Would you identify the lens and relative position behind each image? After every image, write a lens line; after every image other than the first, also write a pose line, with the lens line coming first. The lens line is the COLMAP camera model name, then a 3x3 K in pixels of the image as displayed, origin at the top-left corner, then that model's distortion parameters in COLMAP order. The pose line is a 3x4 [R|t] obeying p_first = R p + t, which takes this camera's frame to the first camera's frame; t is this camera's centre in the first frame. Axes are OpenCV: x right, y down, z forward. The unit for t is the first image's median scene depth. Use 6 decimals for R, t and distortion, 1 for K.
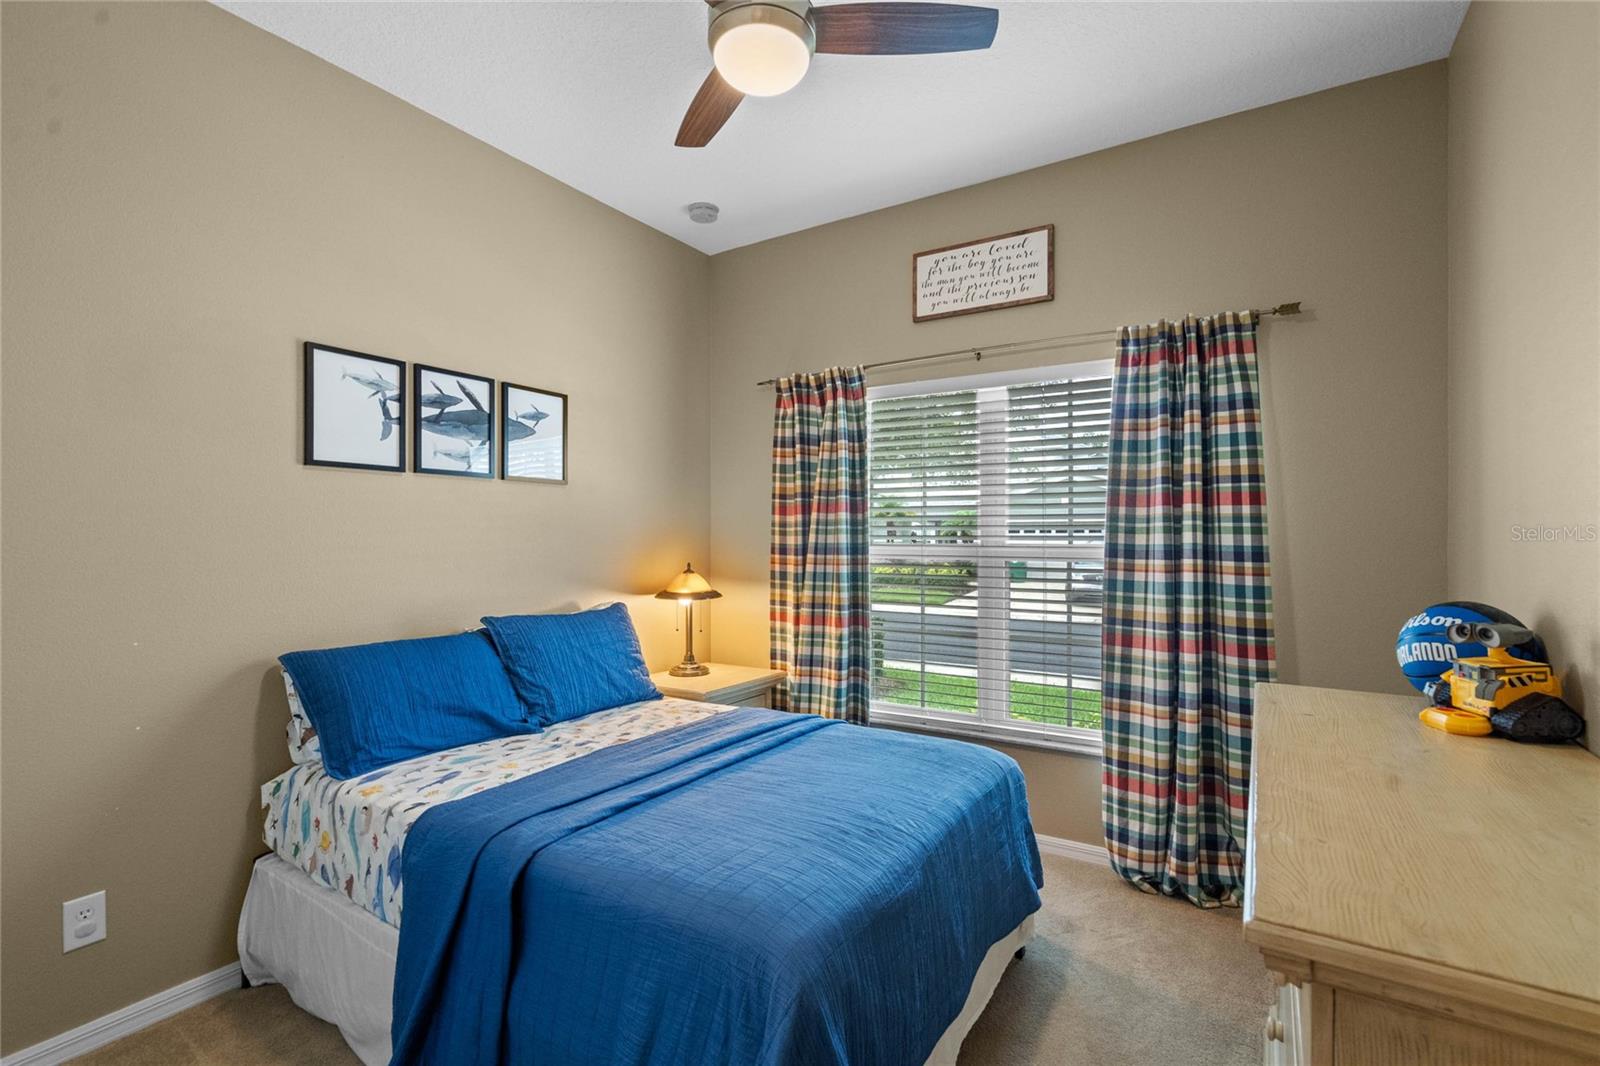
lens RADIAL K [[731.8, 0, 795.9], [0, 731.8, 537.8], [0, 0, 1]] dist [-0.002905, -0.000088]
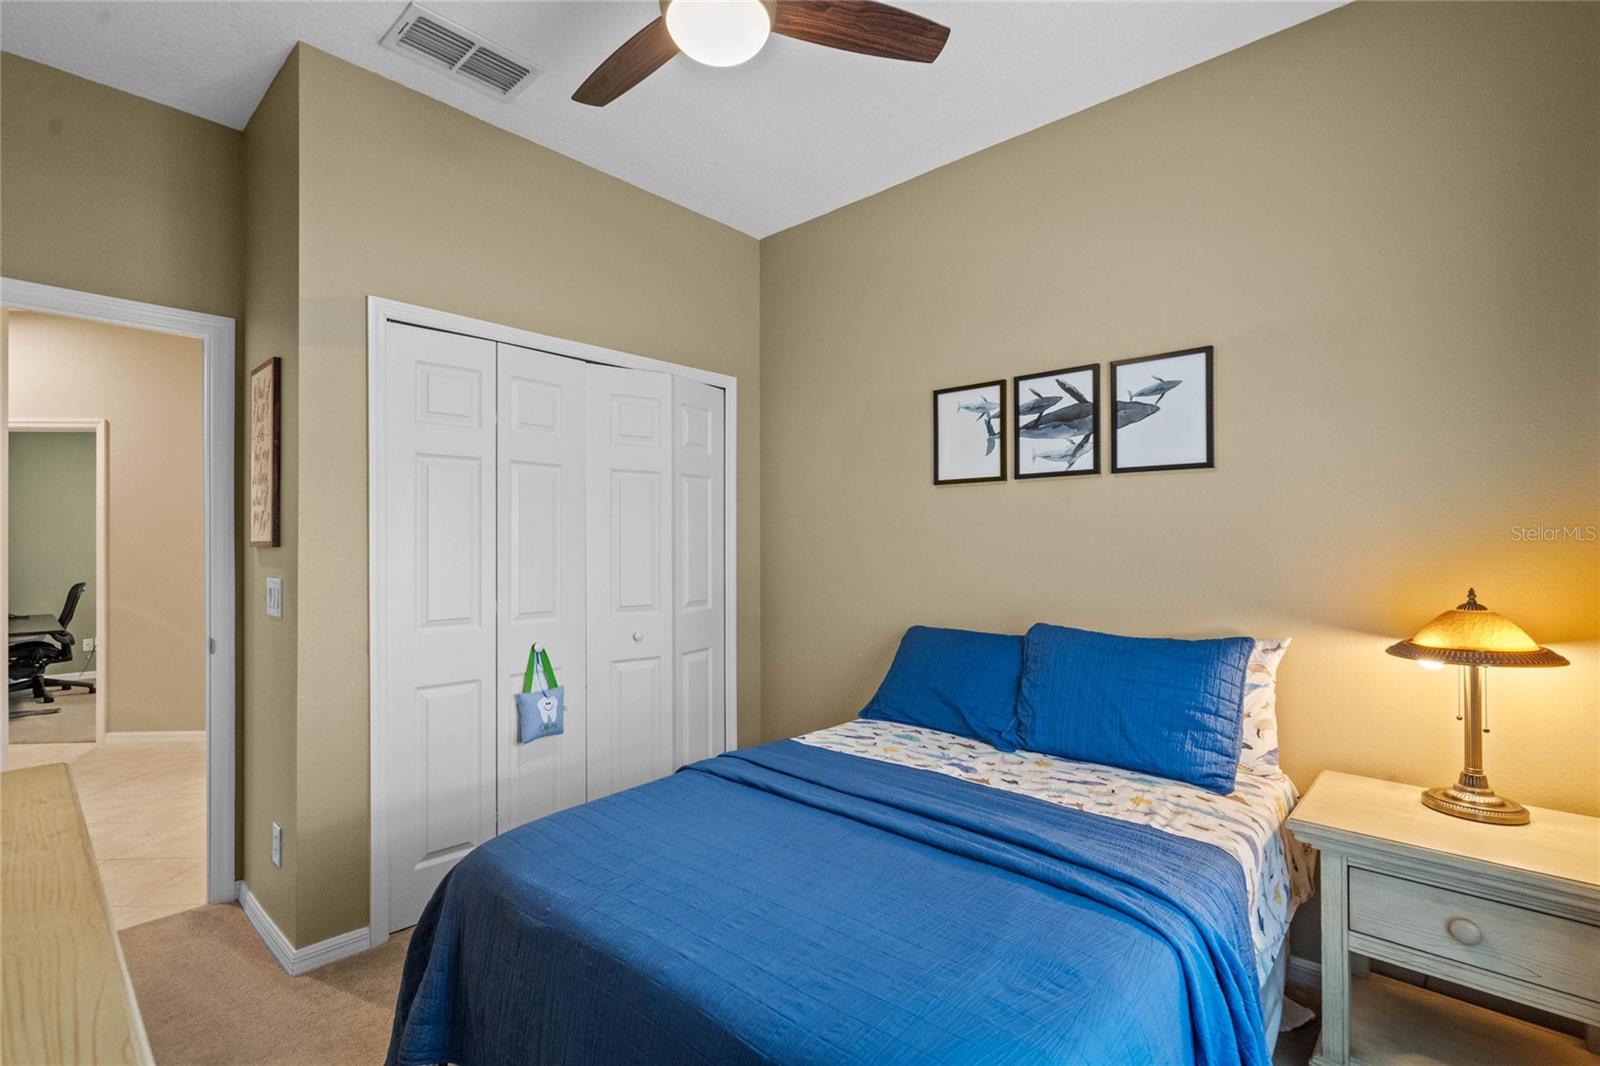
lens RADIAL K [[731.8, 0, 795.9], [0, 731.8, 537.8], [0, 0, 1]] dist [-0.002905, -0.000088]
pose [[-0.171499, -0.005363, -0.985170, 0.588902], [0.002032, 0.999981, -0.005798, 0.001415], [0.985182, -0.002996, -0.171484, 0.873550]]
